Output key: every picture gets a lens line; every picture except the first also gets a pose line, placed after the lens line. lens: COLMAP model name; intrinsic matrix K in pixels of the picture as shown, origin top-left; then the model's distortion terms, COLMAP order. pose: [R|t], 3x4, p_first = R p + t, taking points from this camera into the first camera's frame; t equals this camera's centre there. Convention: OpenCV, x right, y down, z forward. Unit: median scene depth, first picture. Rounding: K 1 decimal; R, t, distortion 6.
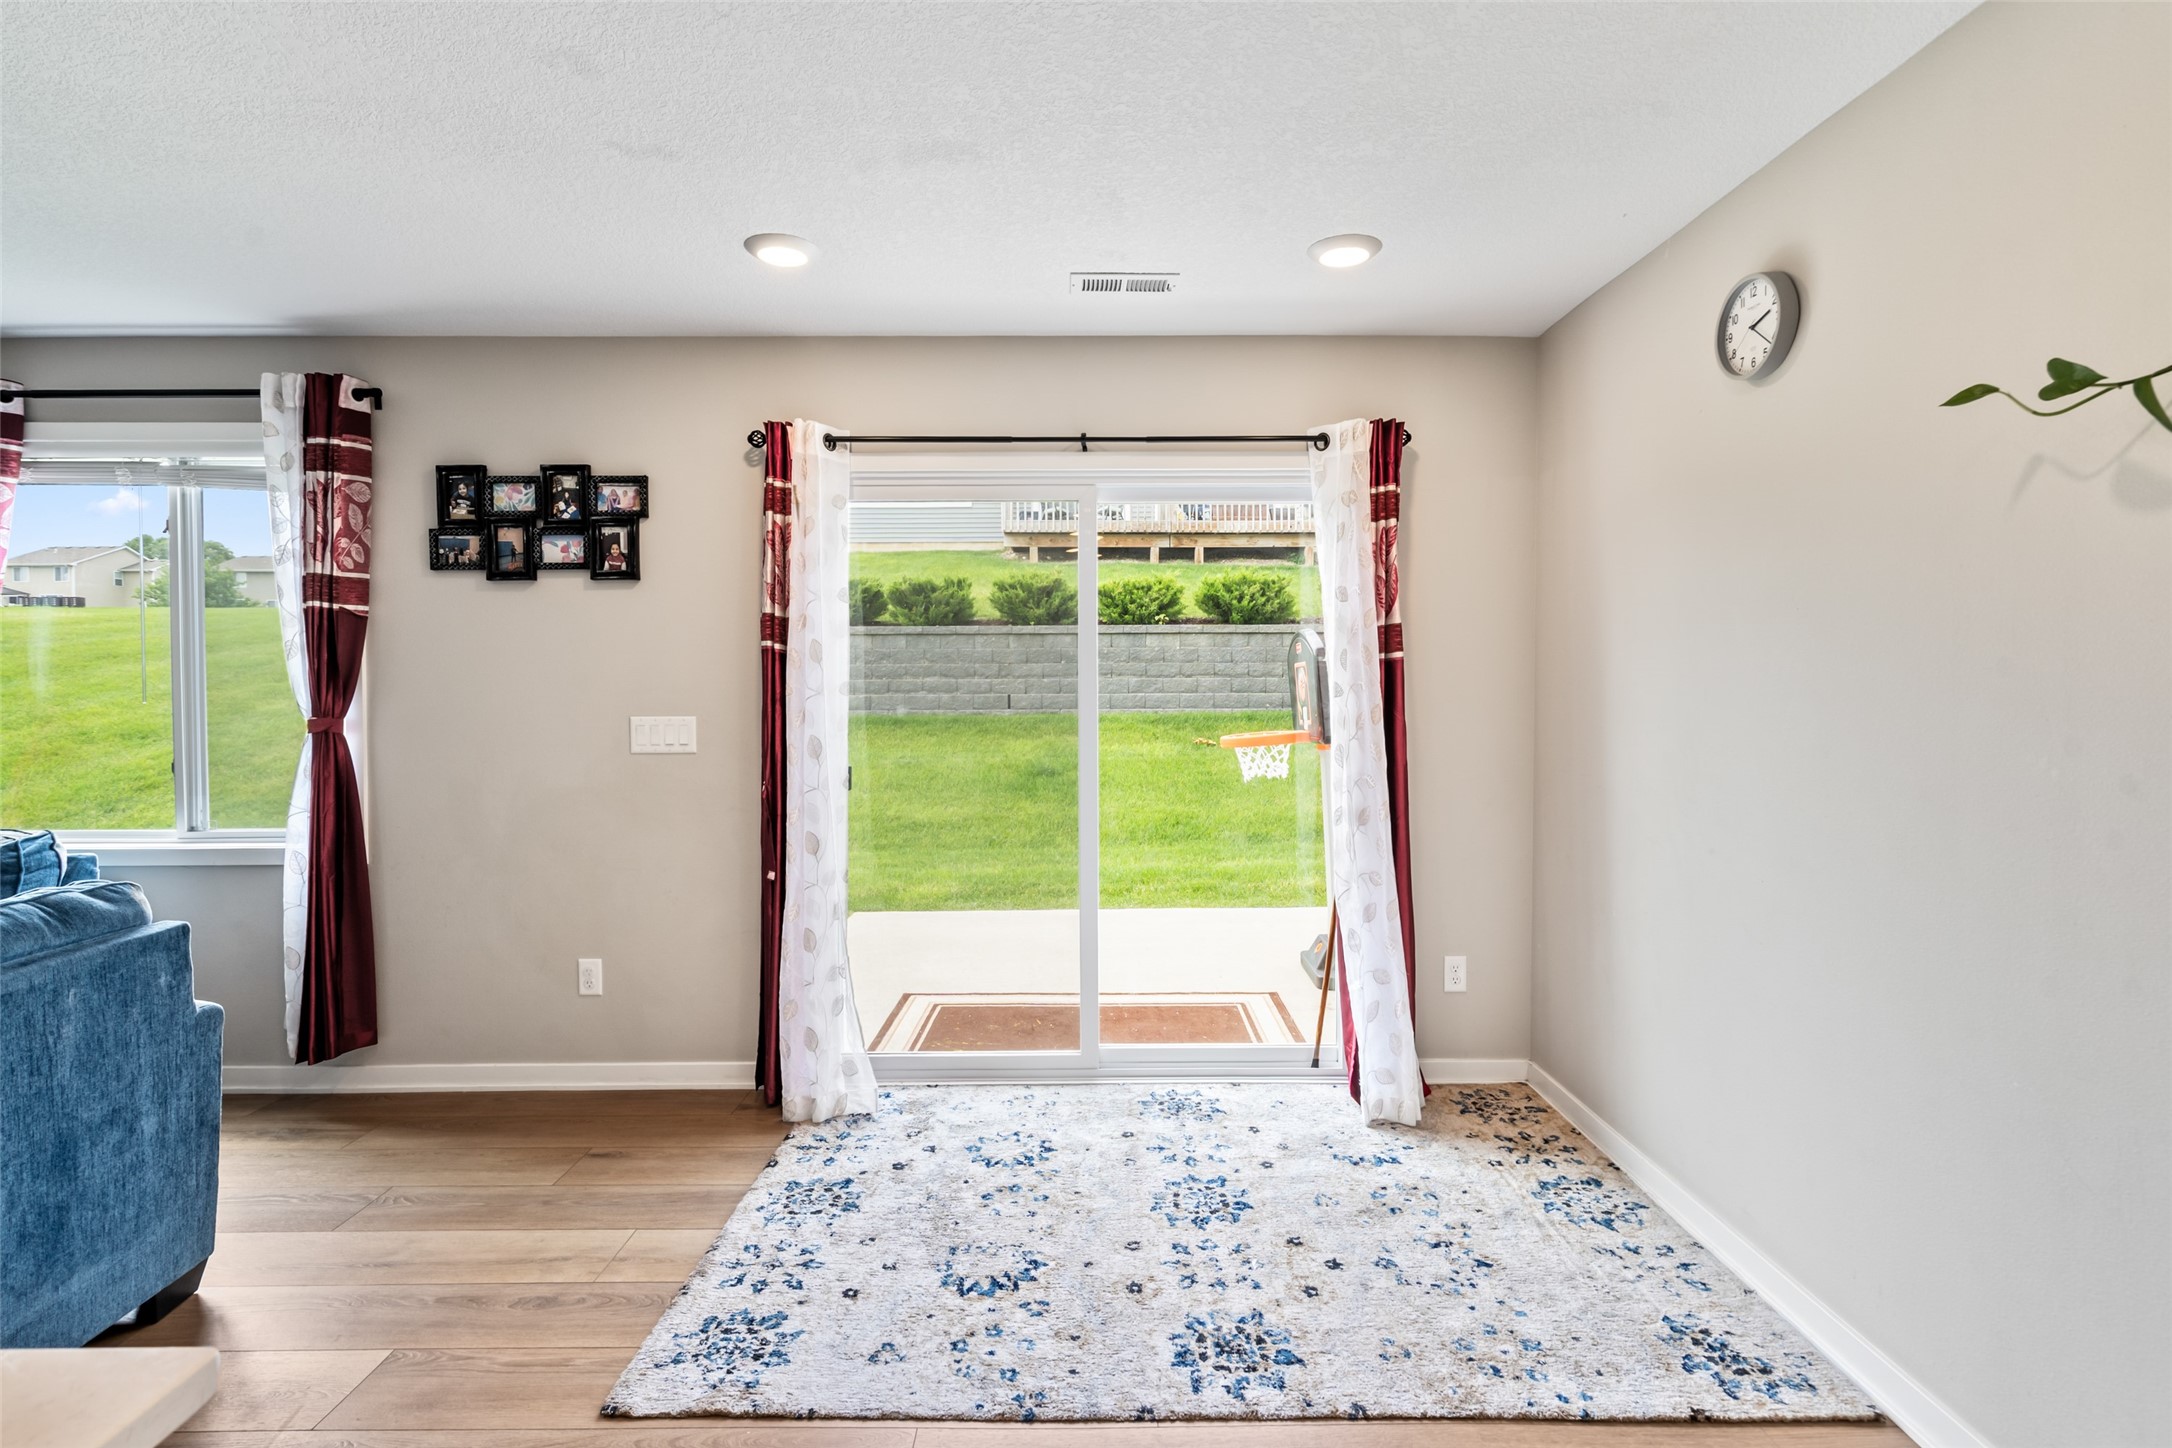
lens RADIAL K [[1035.3, 0, 1106.9], [0, 1035.3, 706.1], [0, 0, 1]] dist [0.000084, 0.000638]
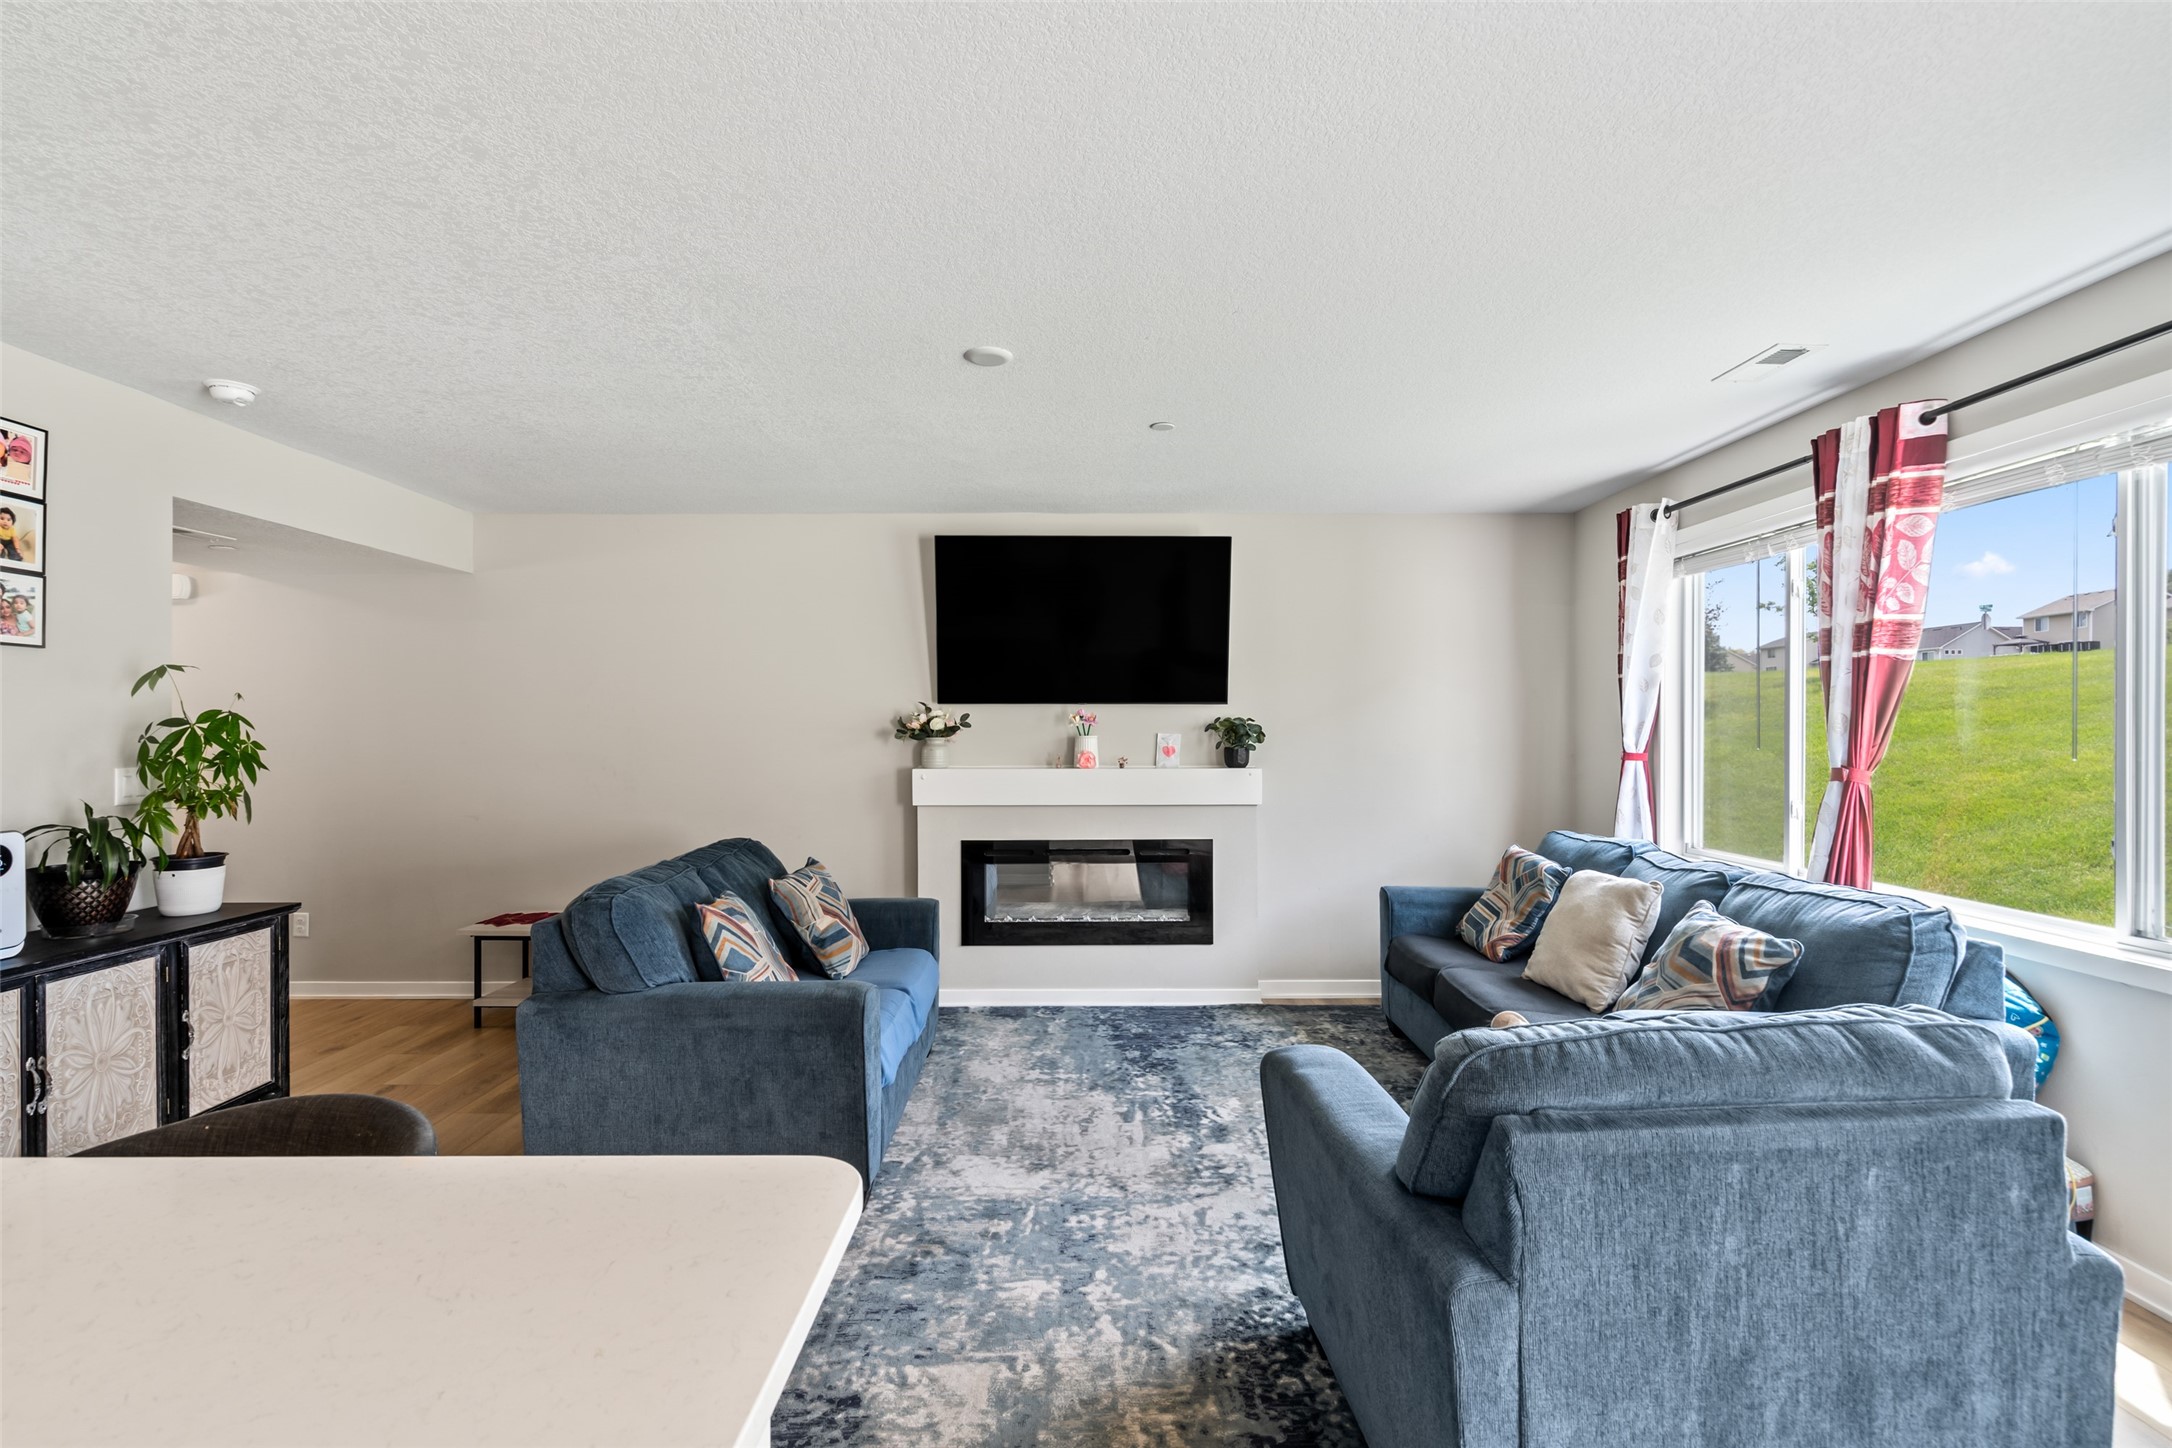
lens RADIAL K [[993.1, 0, 1057.2], [0, 993.1, 725.2], [0, 0, 1]] dist [-0.001826, -0.000067]
pose [[-0.019002, 0.002322, -0.999817, -0.183614], [-0.024521, 0.999695, 0.002788, -0.013289], [0.999519, 0.024569, -0.018940, 0.268057]]
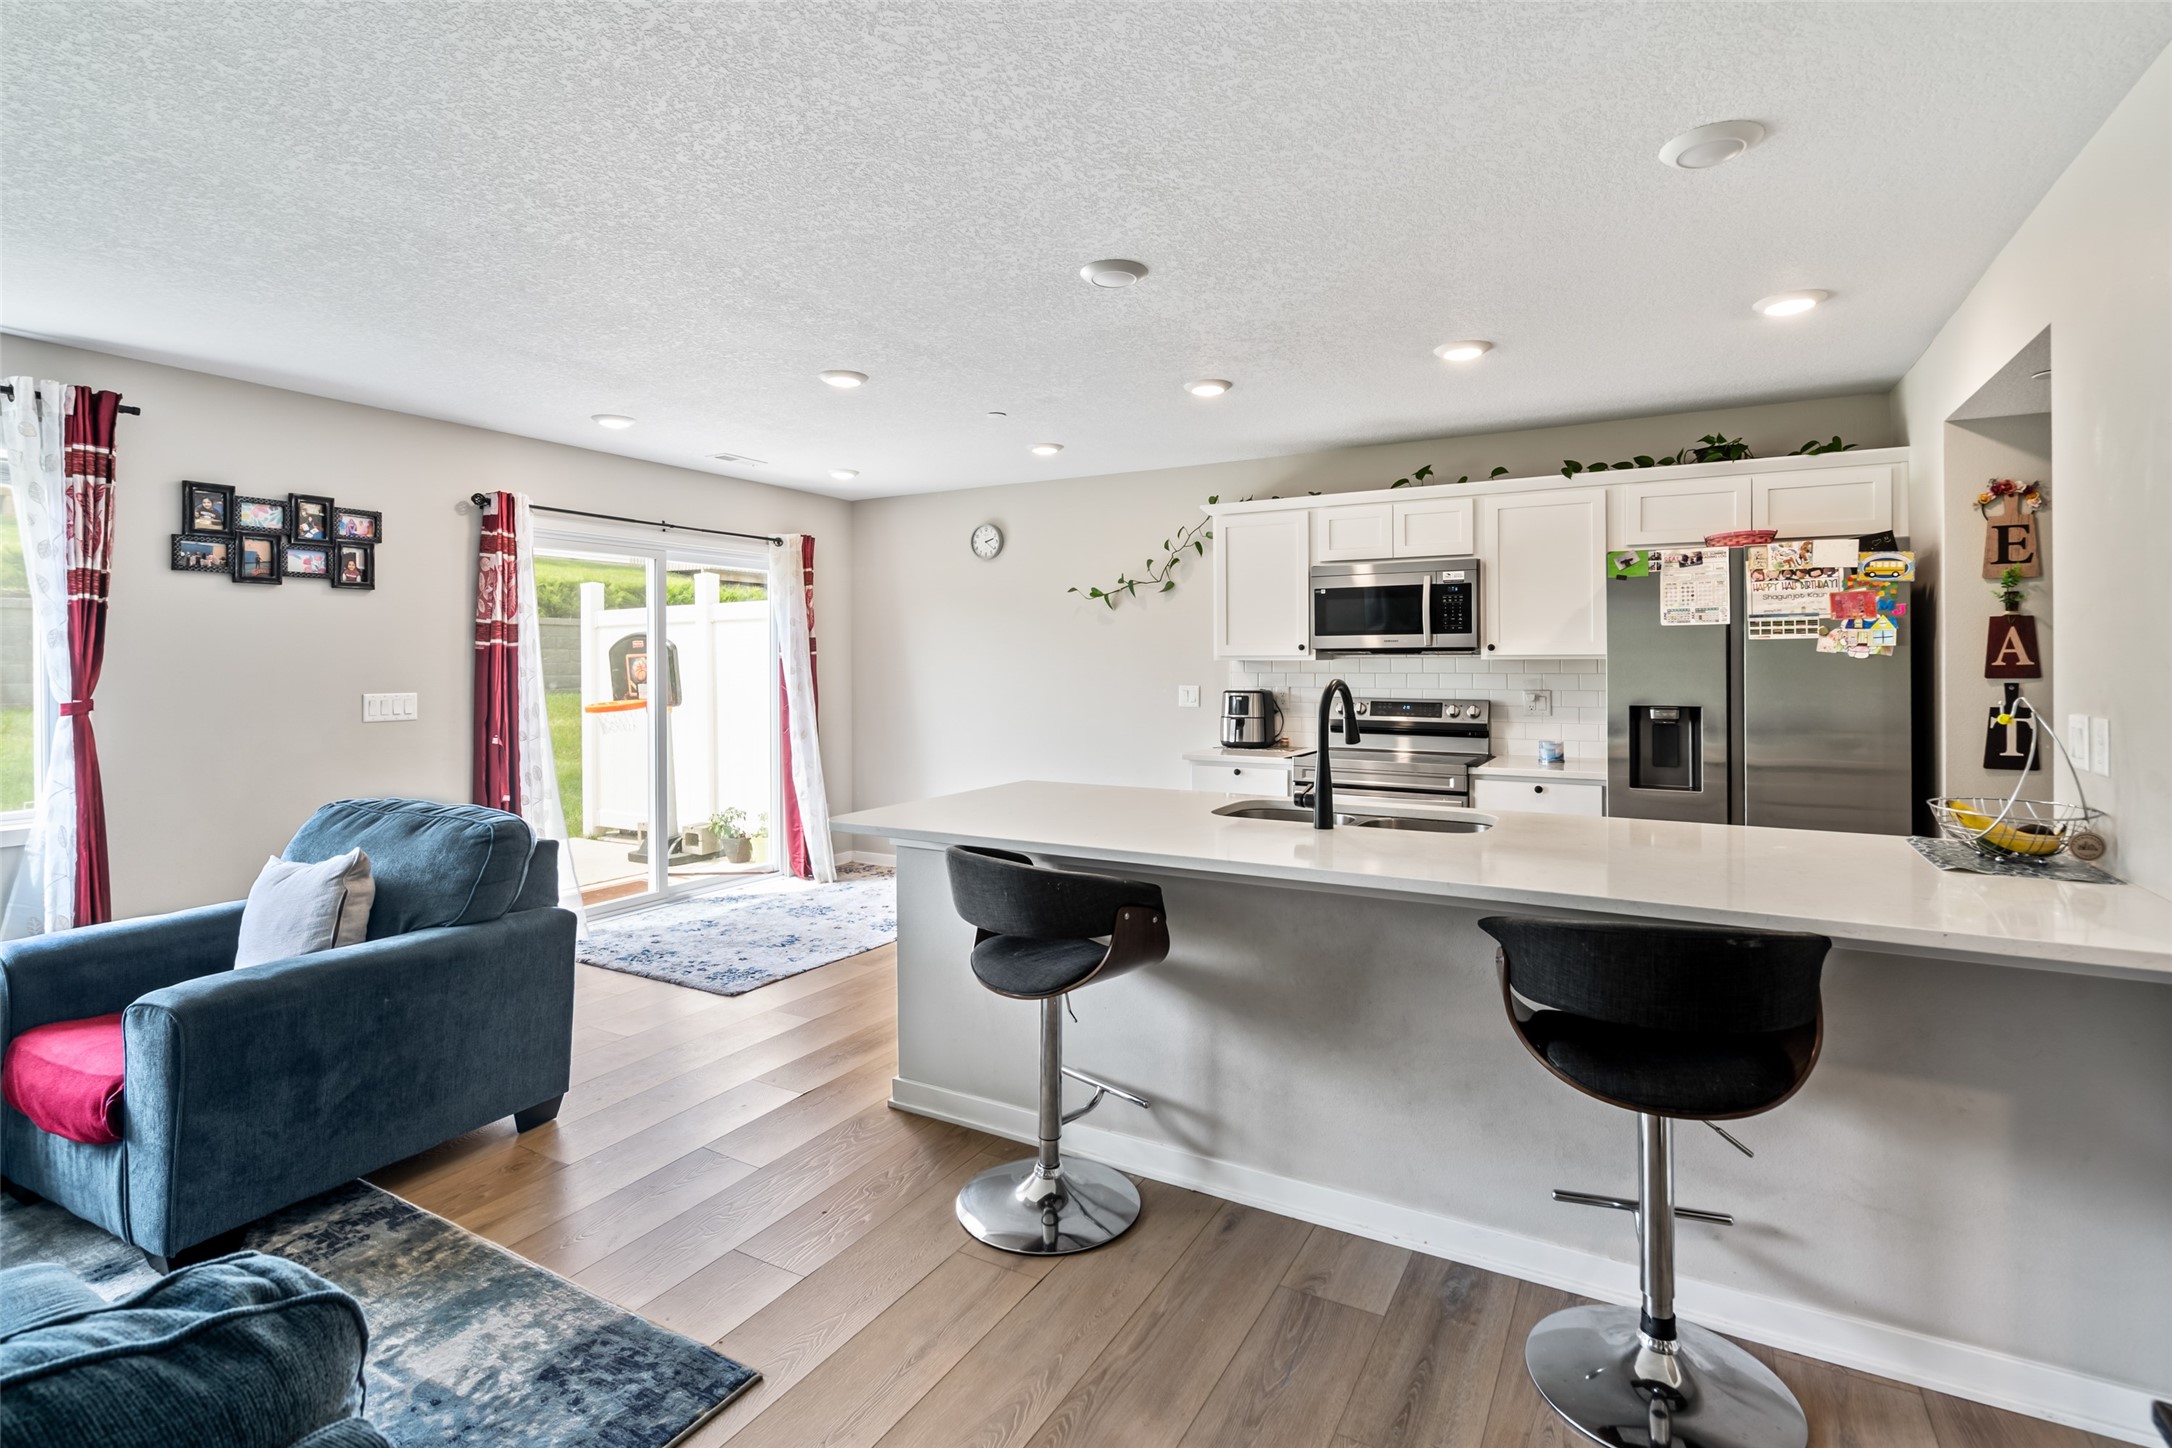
lens RADIAL K [[1025.0, 0, 1081.3], [0, 1025.0, 663.6], [0, 0, 1]] dist [-0.001262, 0.001445]
pose [[0.504888, 0.000338, 0.863185, -1.161043], [0.023227, 0.999633, -0.013977, 0.011008], [-0.862872, 0.027106, 0.504694, -0.445607]]
